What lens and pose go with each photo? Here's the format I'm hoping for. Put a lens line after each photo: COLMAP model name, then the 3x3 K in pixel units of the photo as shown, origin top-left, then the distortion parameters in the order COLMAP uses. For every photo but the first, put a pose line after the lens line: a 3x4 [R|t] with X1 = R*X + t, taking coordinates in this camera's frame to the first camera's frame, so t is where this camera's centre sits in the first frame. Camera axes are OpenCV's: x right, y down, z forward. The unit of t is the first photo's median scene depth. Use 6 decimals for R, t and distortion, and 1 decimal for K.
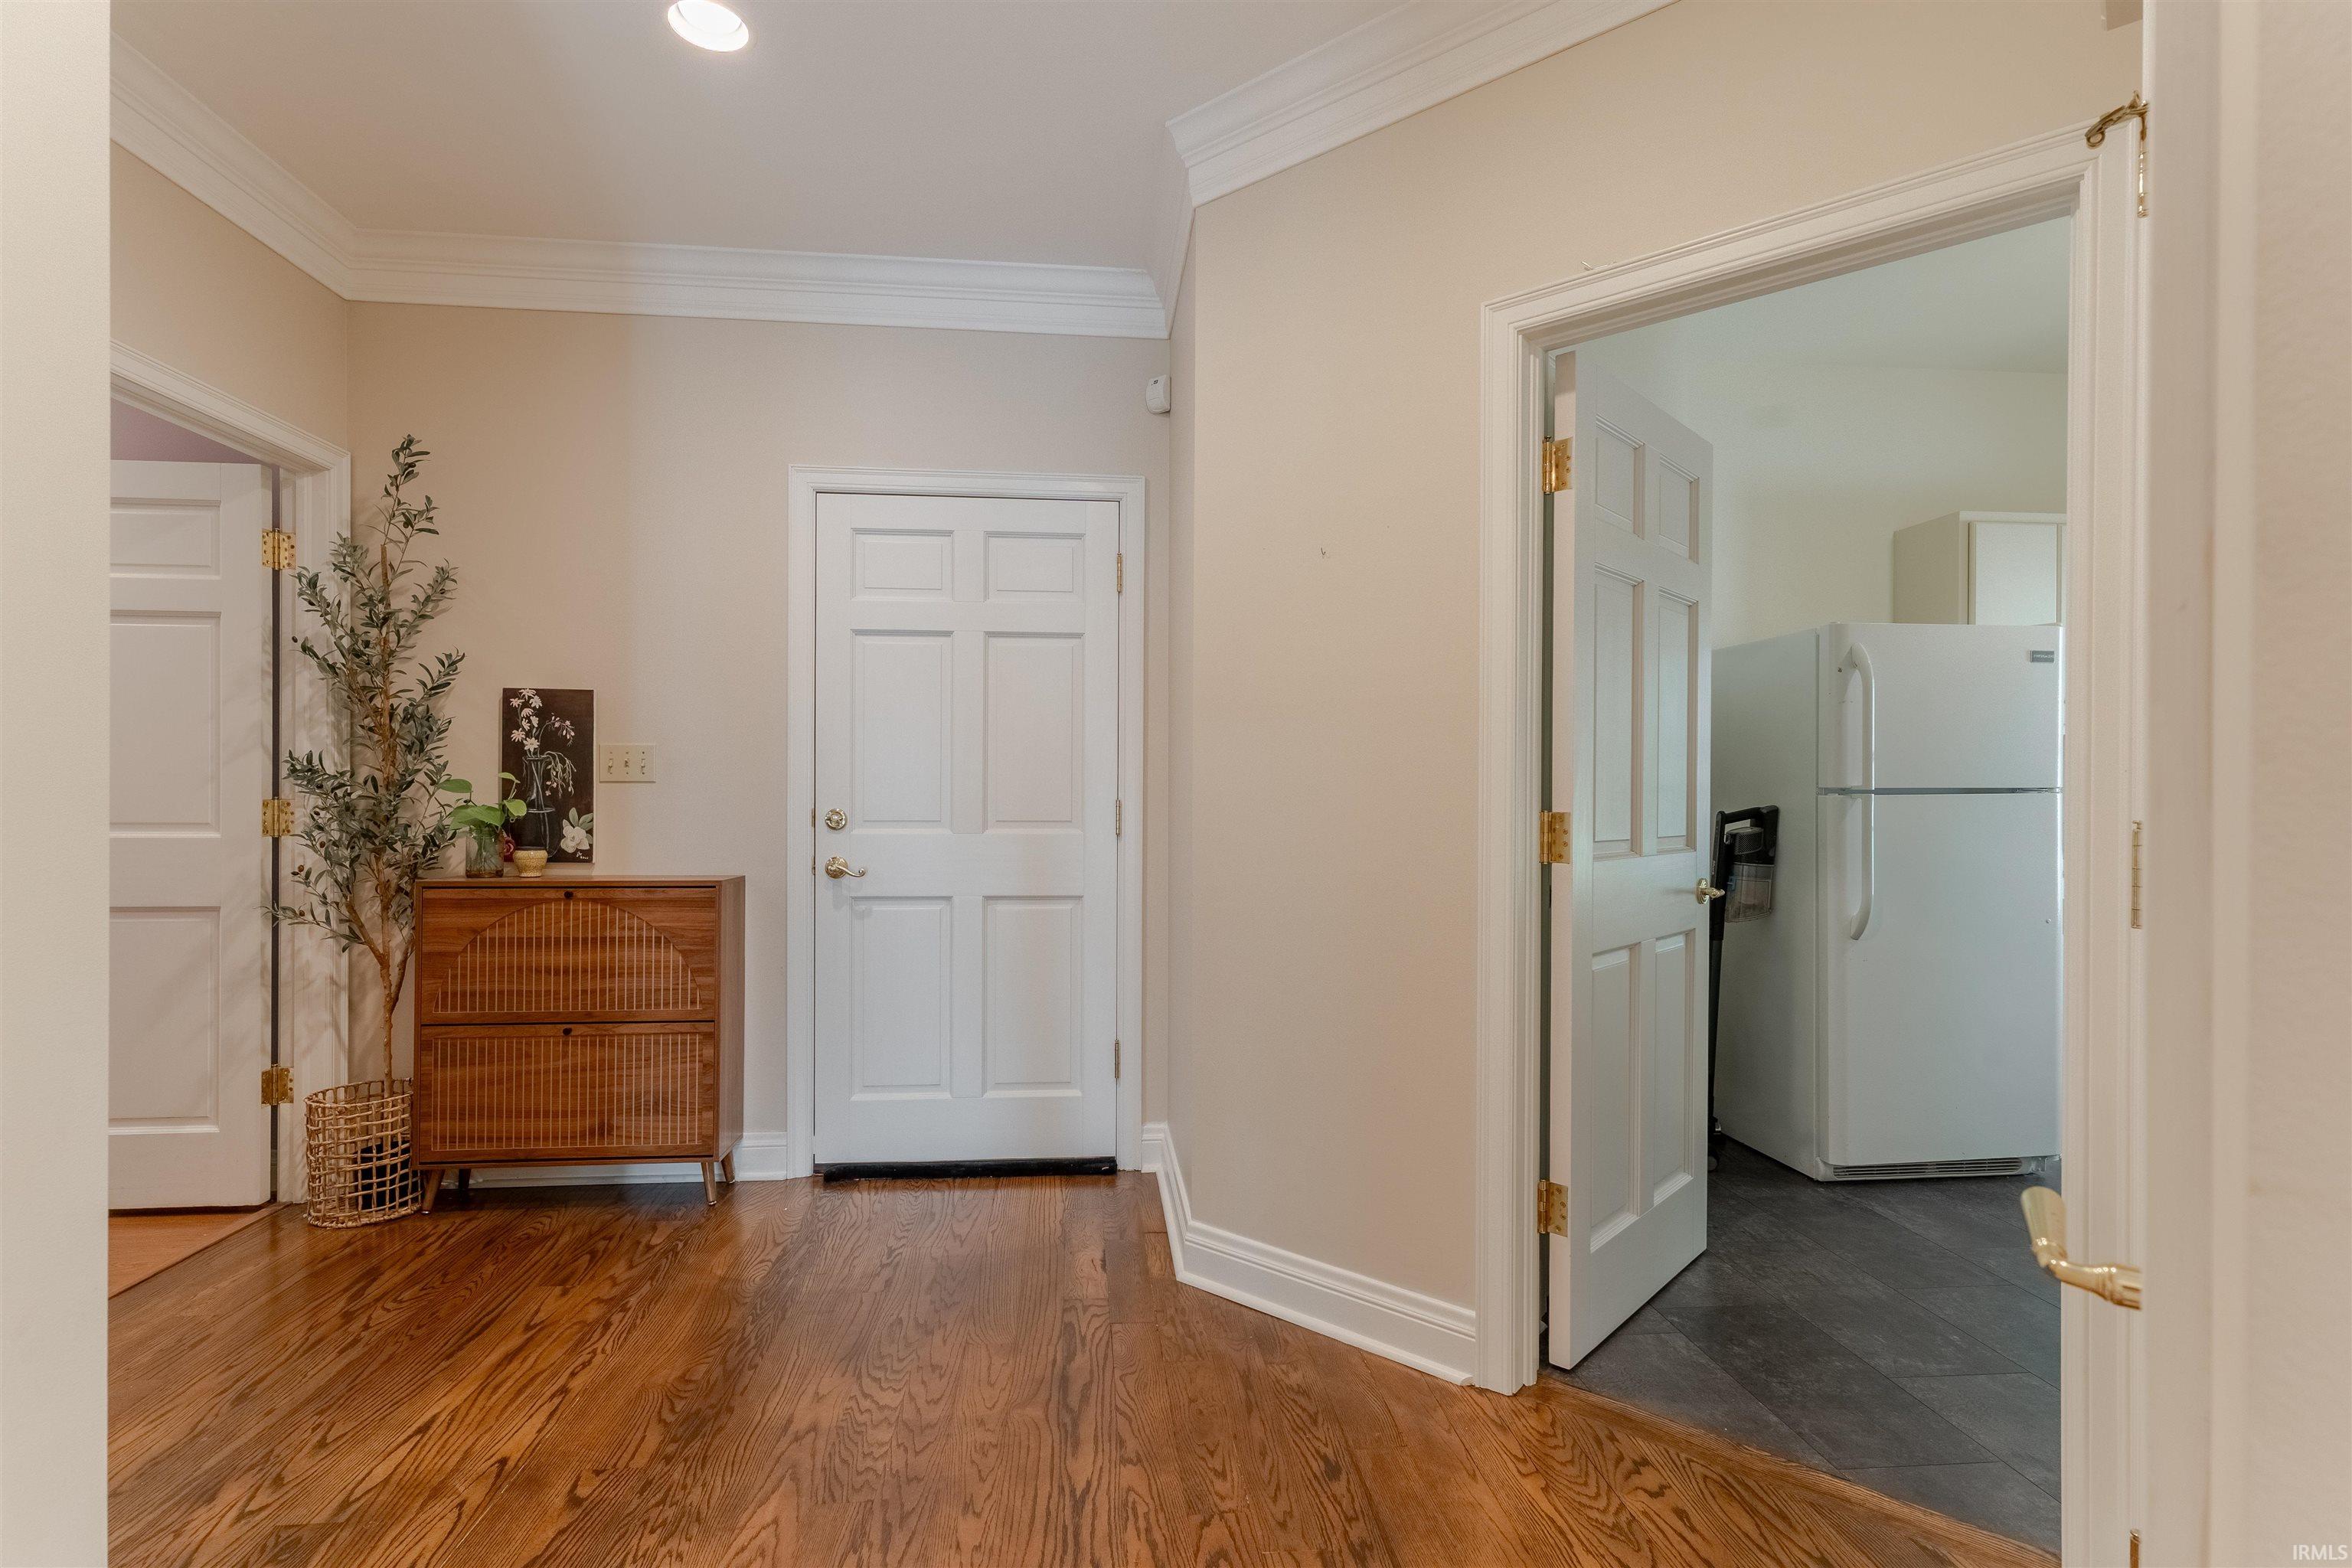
lens RADIAL K [[1131.5, 0, 1174.3], [0, 1131.5, 783.9], [0, 0, 1]] dist [0.006388, 0.001201]
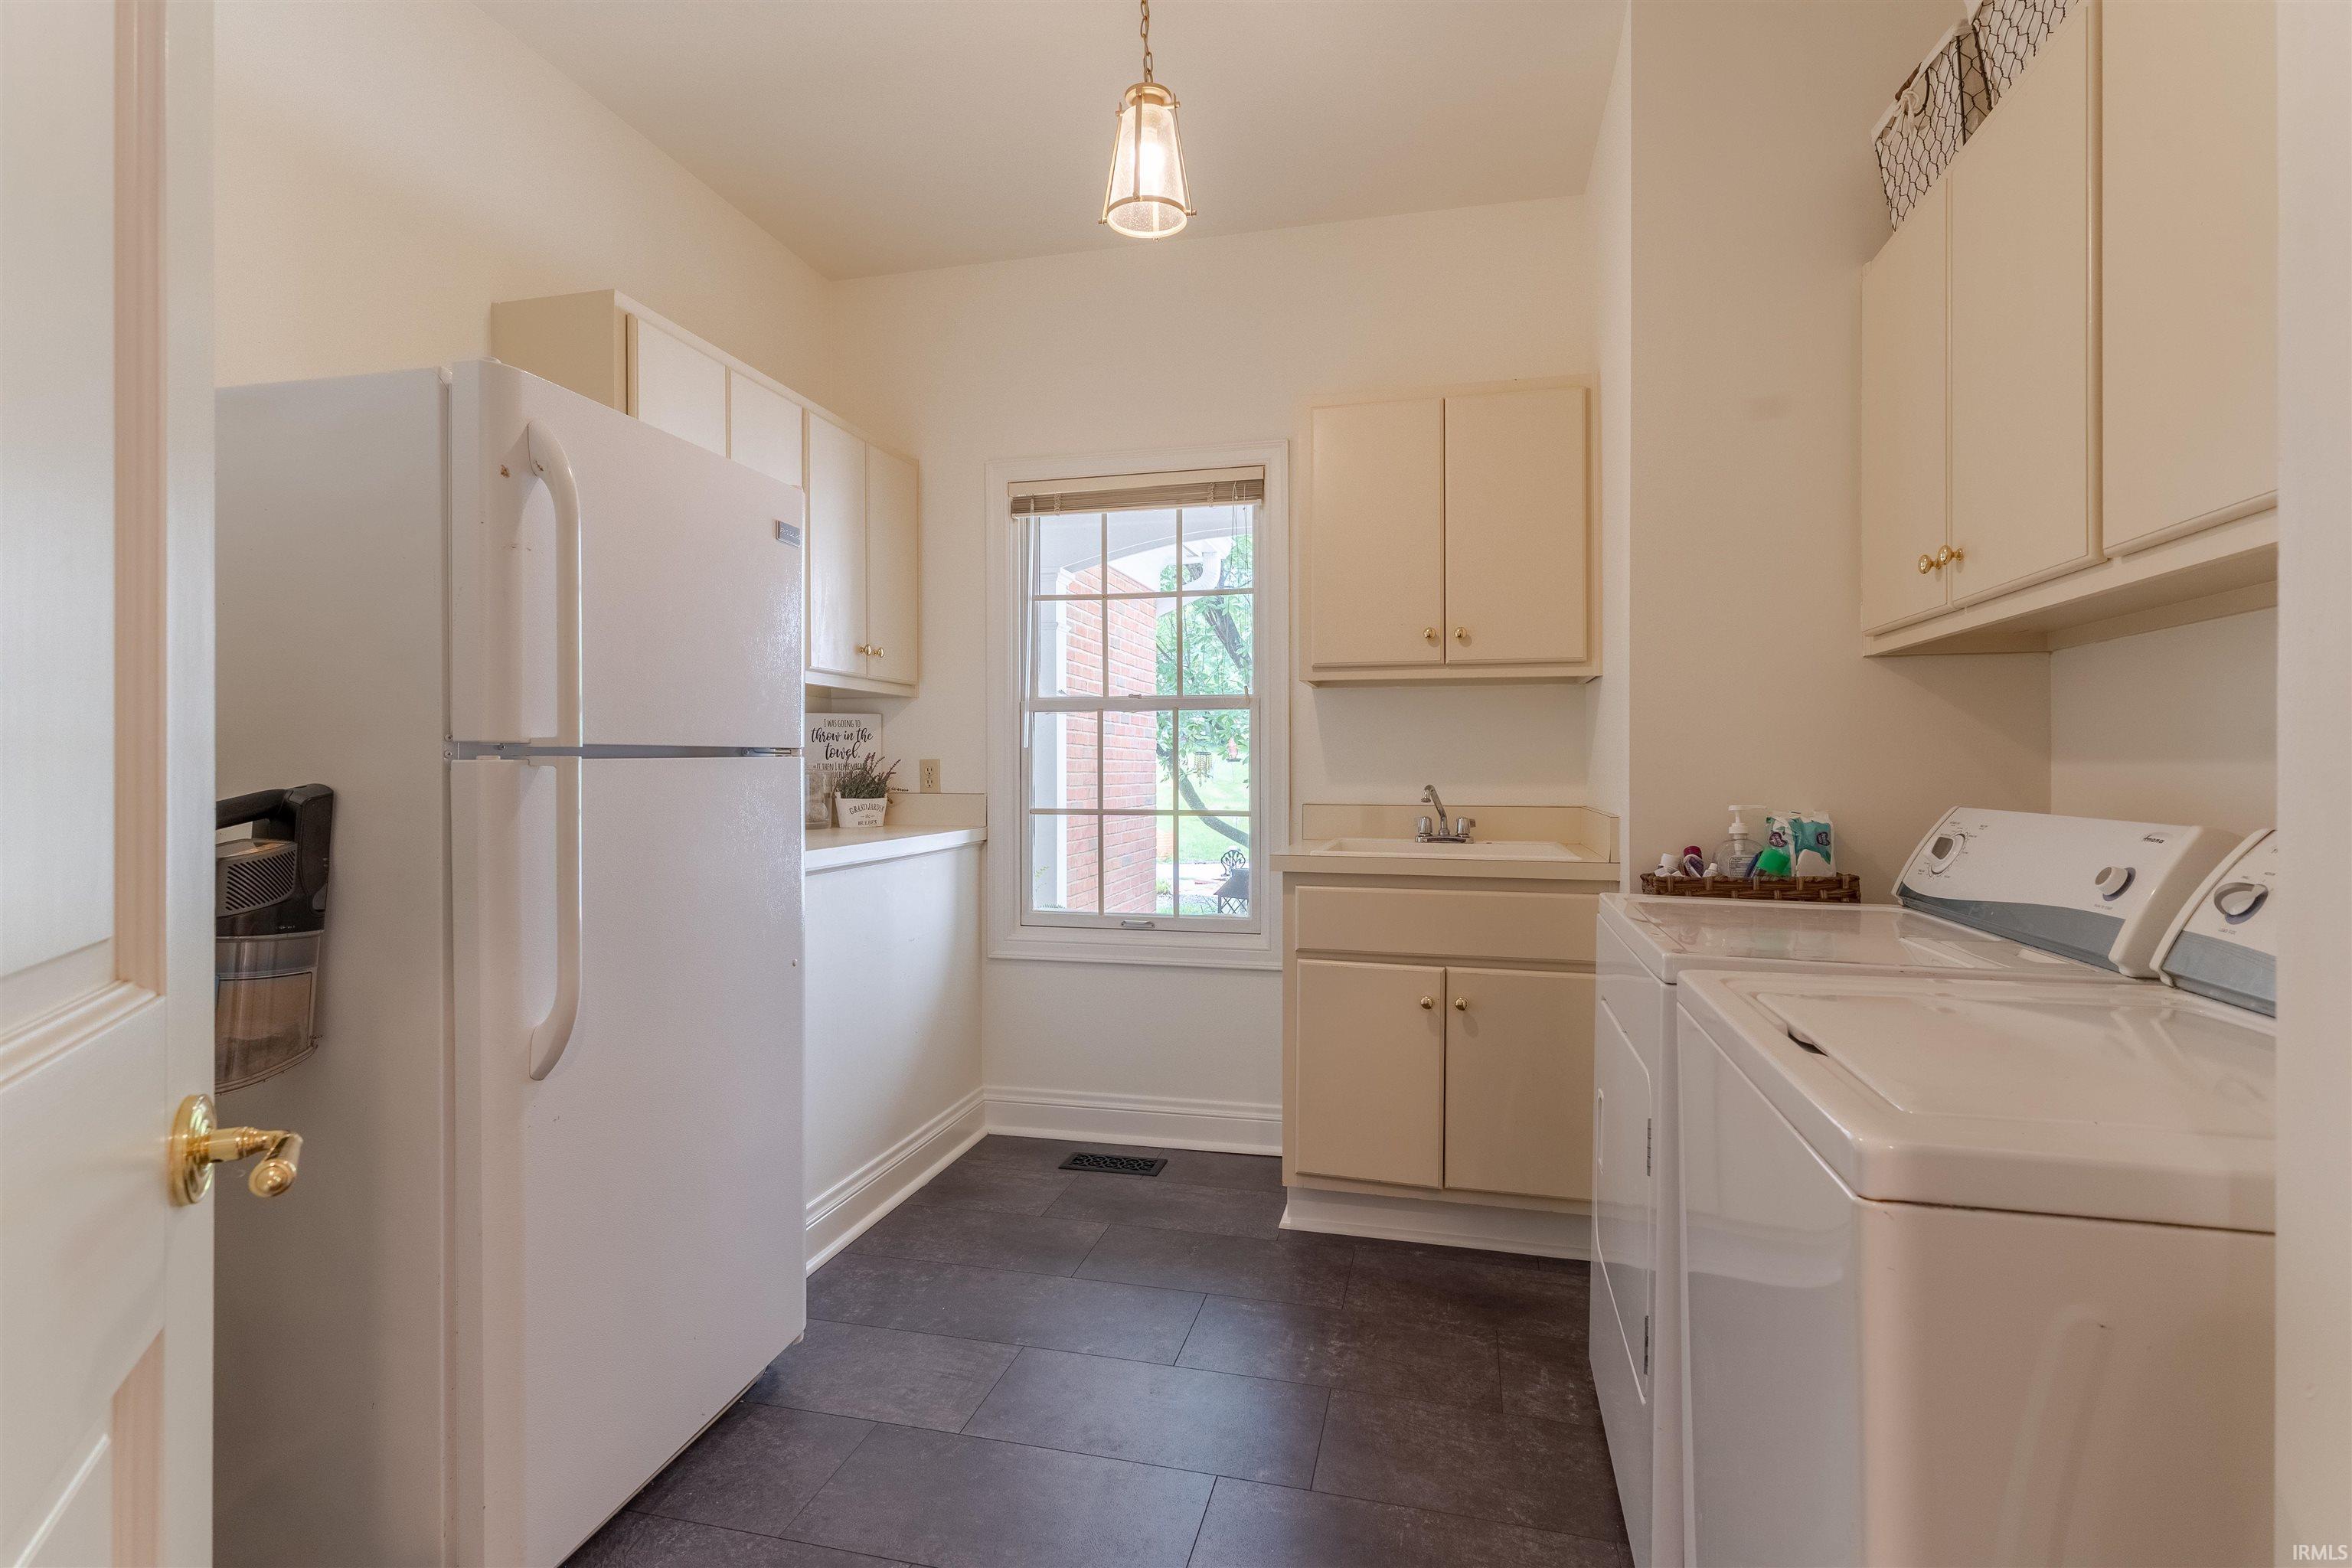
lens RADIAL K [[1131.5, 0, 1167.3], [0, 1131.5, 764.6], [0, 0, 1]] dist [0.006388, 0.001201]
pose [[0.337300, -0.005946, 0.941378, 0.258905], [-0.000378, 0.999979, 0.006452, 0.009183], [-0.941397, -0.002532, 0.337291, 0.607308]]
